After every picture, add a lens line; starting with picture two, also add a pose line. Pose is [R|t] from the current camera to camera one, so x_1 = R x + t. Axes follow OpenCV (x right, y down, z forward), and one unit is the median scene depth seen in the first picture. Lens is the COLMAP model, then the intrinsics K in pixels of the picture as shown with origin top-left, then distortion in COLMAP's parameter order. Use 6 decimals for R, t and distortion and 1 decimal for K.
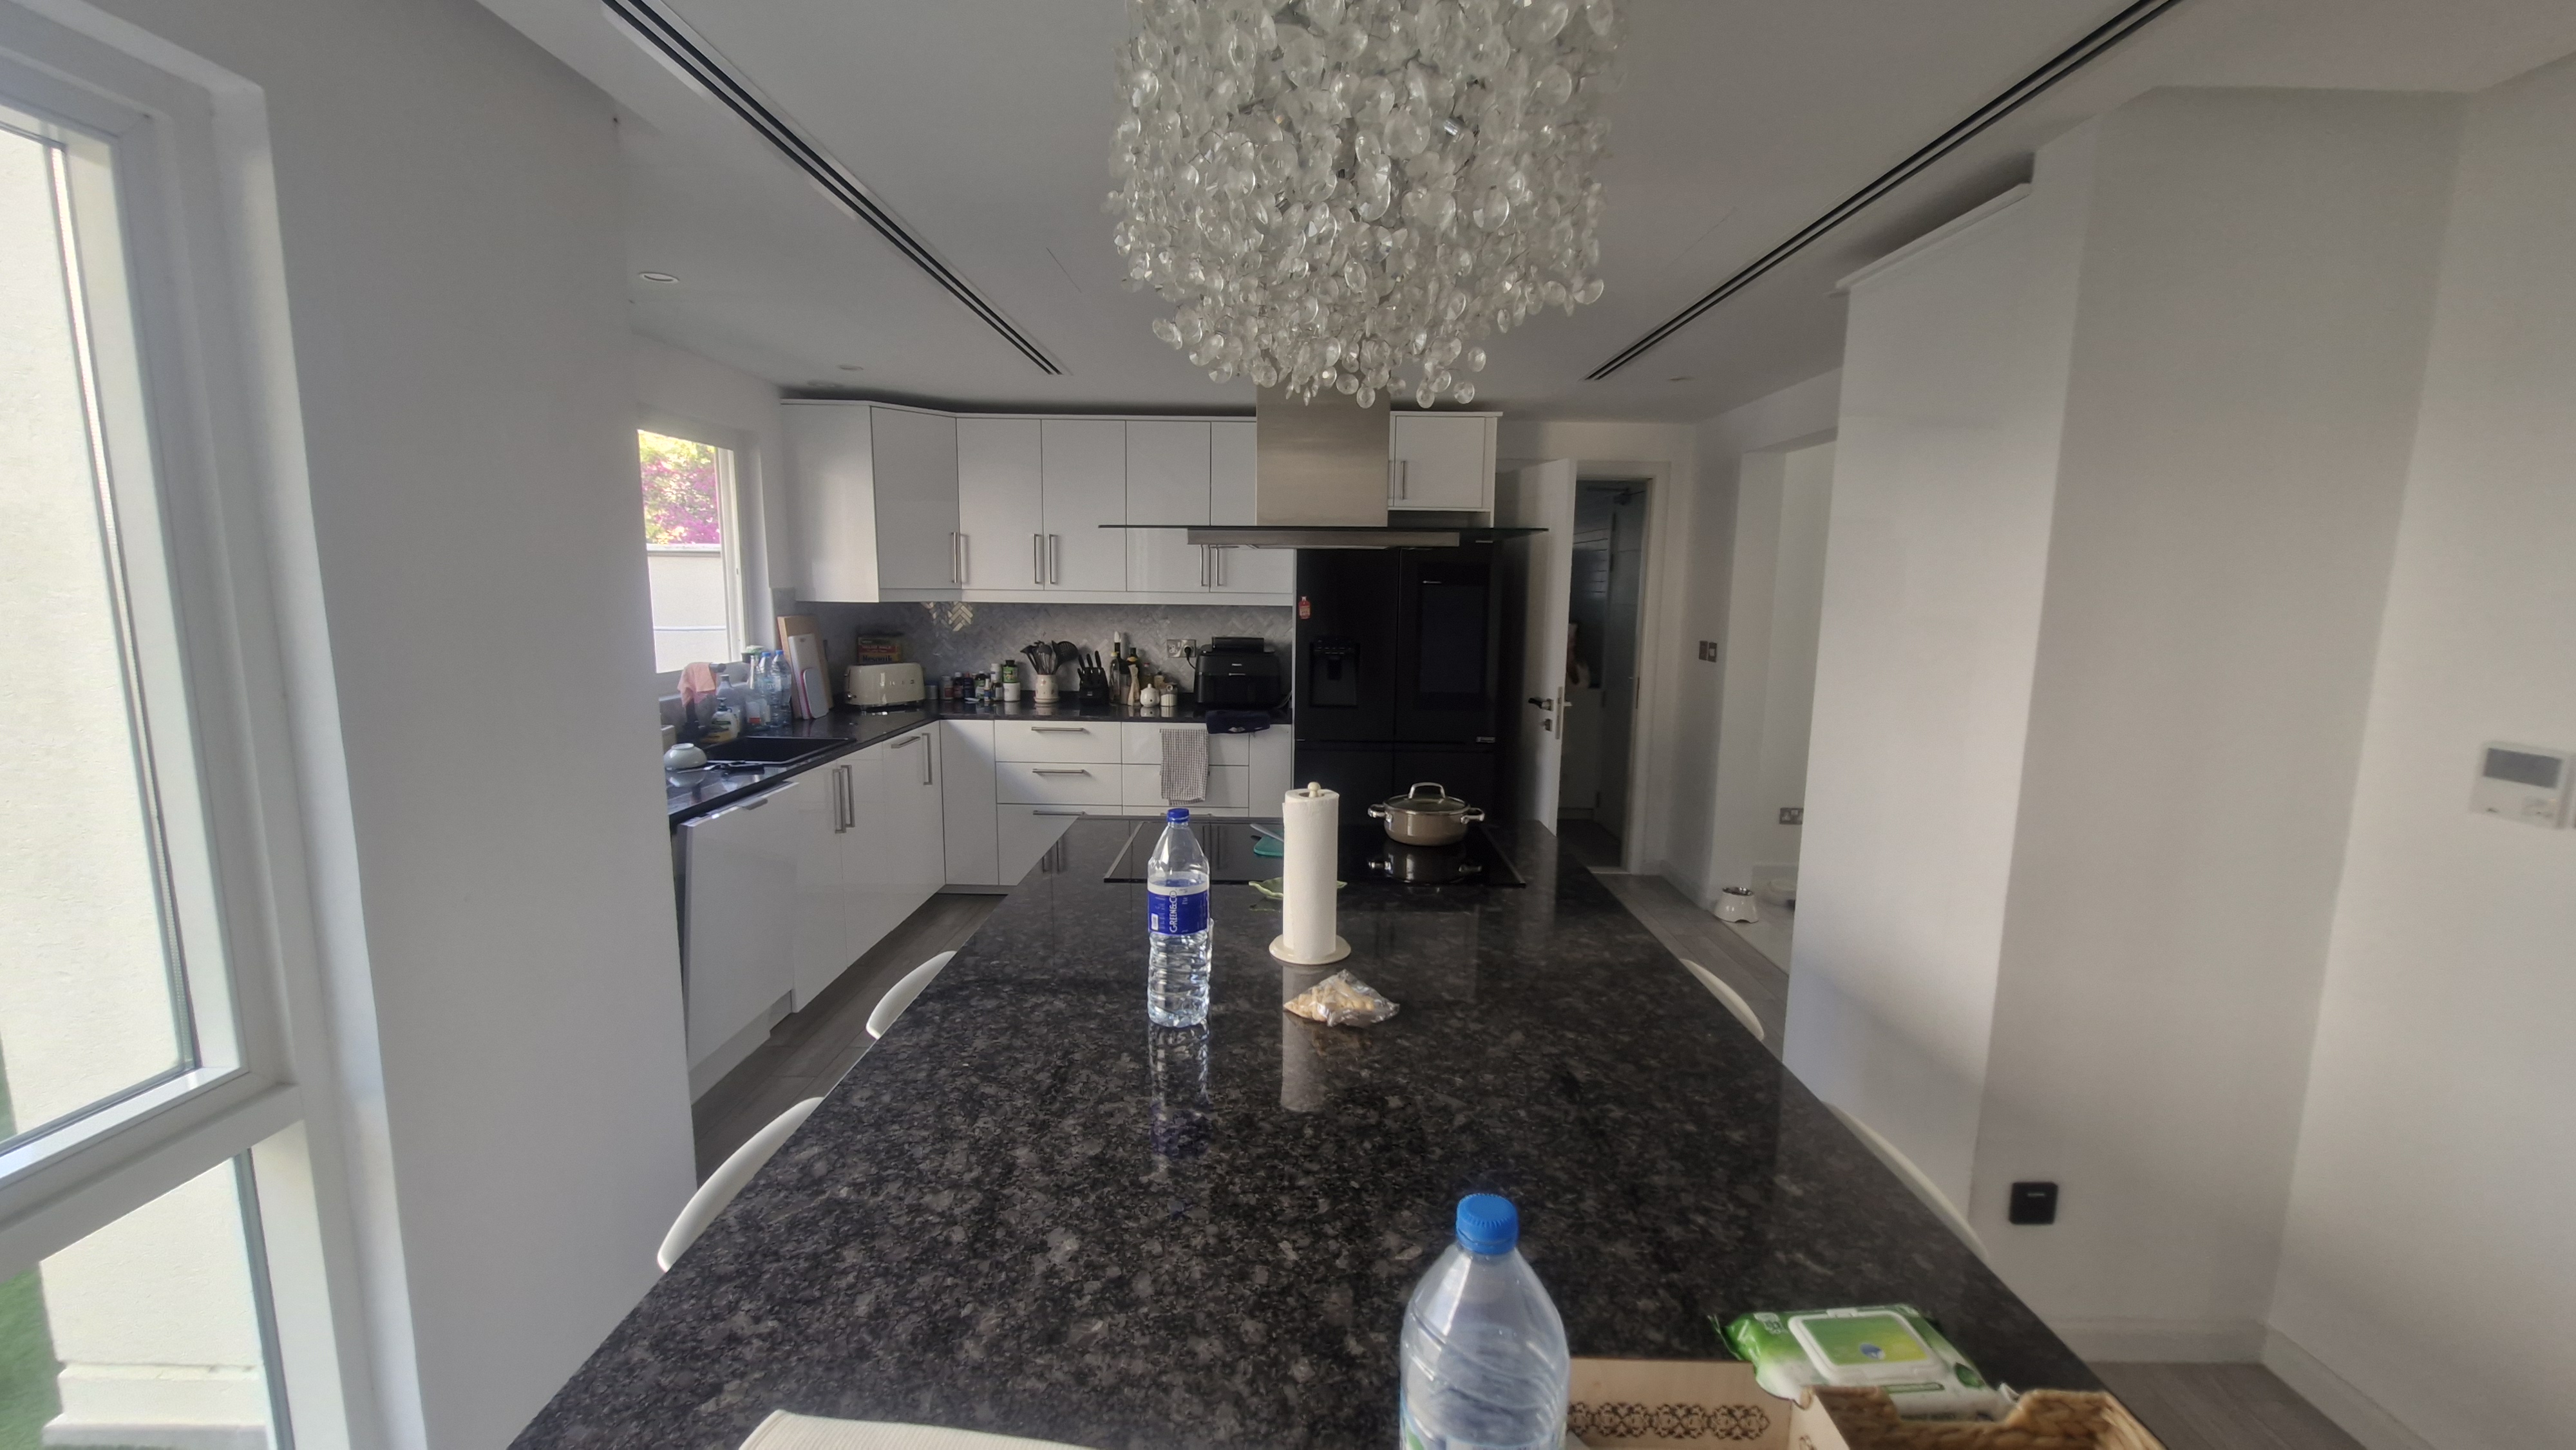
lens RADIAL K [[1020.3, 0, 1288.0], [0, 1020.3, 725.0], [0, 0, 1]] dist [0.011921, -0.000009]
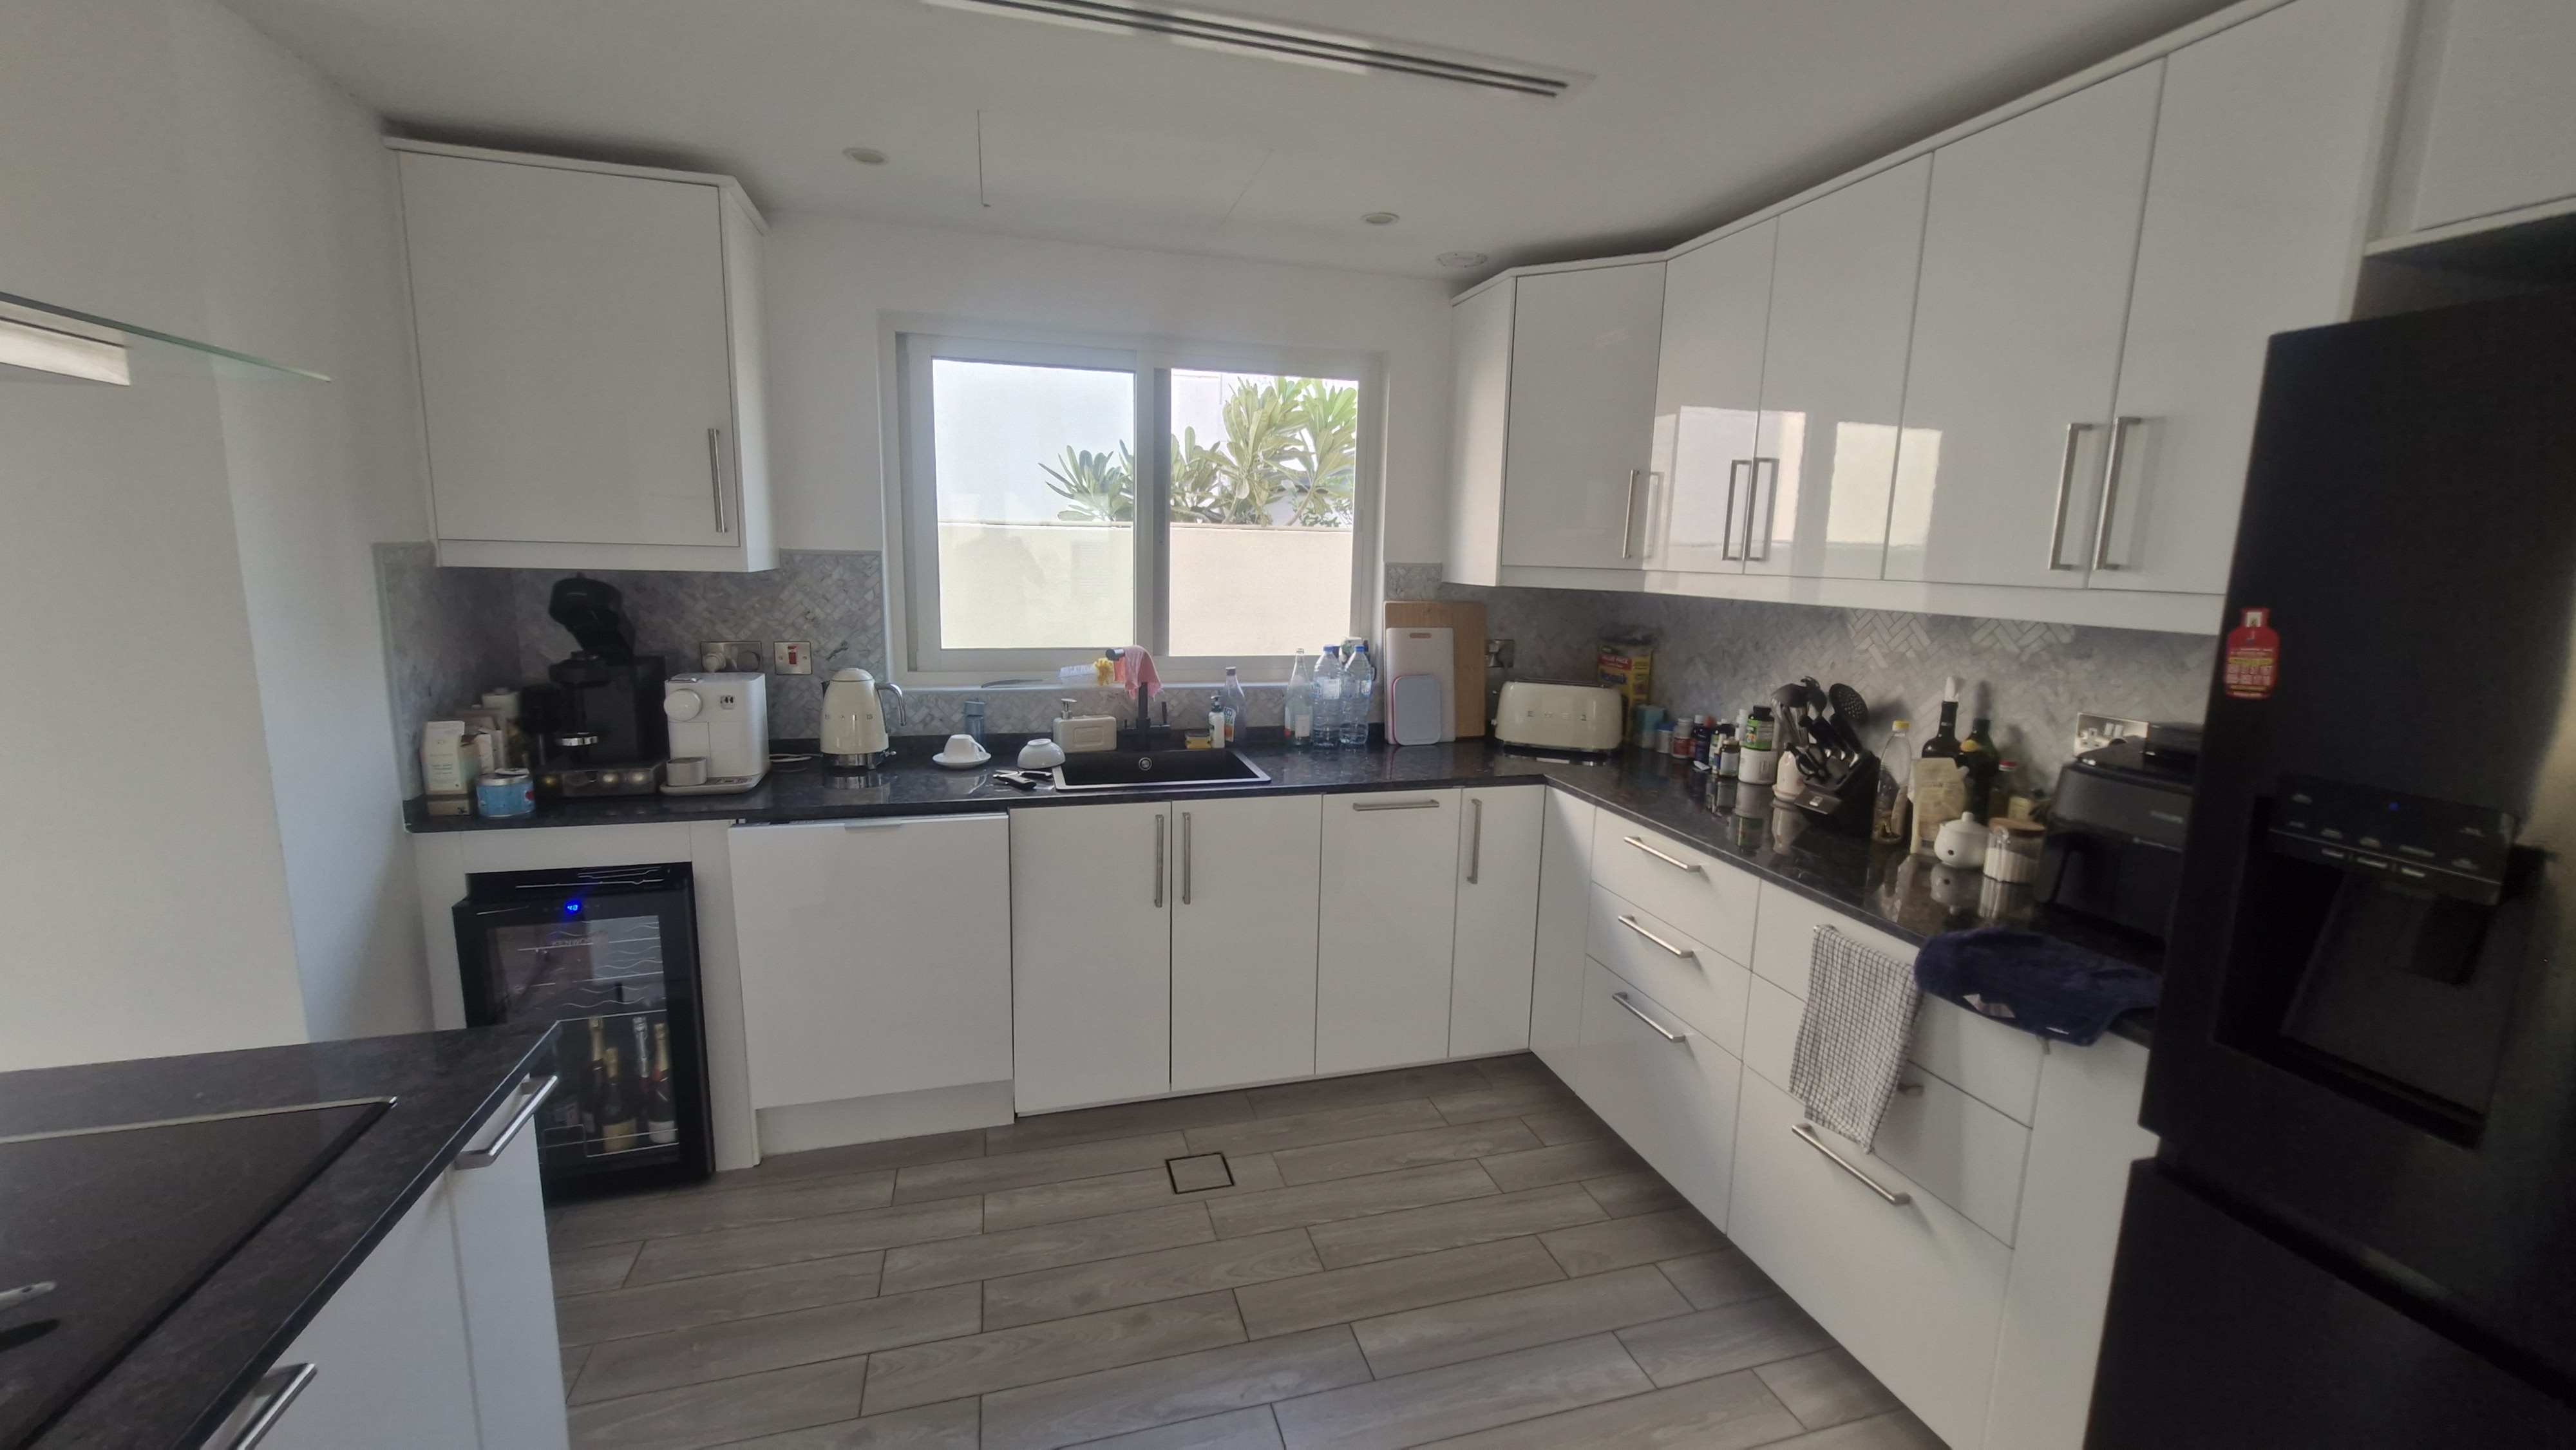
lens RADIAL K [[1020.3, 0, 1288.0], [0, 1020.3, 725.0], [0, 0, 1]] dist [0.011921, -0.000009]
pose [[0.281080, 0.155997, -0.946921, 0.183966], [-0.159523, 0.980568, 0.114188, -0.084169], [0.946333, 0.118960, 0.300503, 0.671612]]
